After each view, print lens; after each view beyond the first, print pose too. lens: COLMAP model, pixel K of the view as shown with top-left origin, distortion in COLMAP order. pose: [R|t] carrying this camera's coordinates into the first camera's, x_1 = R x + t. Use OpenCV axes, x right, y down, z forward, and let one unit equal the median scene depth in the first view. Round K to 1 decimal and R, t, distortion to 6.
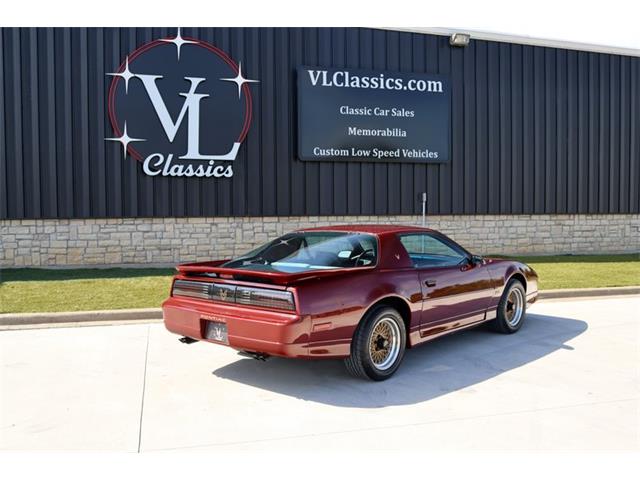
lens RADIAL K [[697.3, 0, 332.6], [0, 697.3, 245.1], [0, 0, 1]] dist [-0.049759, 0.000000]
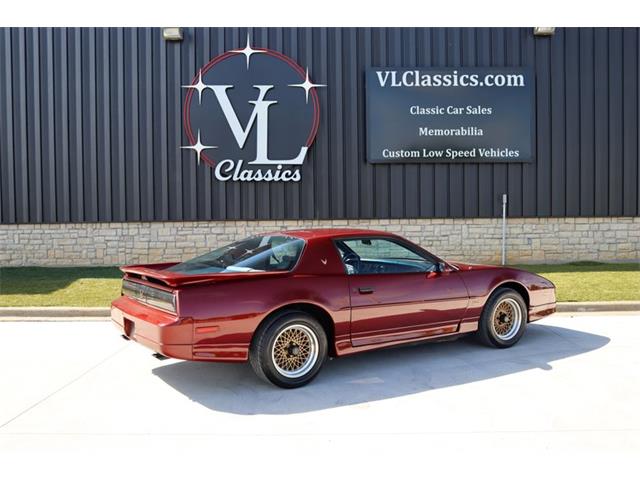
lens RADIAL K [[697.3, 0, 326.5], [0, 697.3, 241.8], [0, 0, 1]] dist [-0.049759, 0.000000]
pose [[0.956911, 0.008118, -0.290268, 0.185368], [-0.010314, 0.999929, -0.006036, -0.002826], [0.290198, 0.008770, 0.956926, 0.035846]]
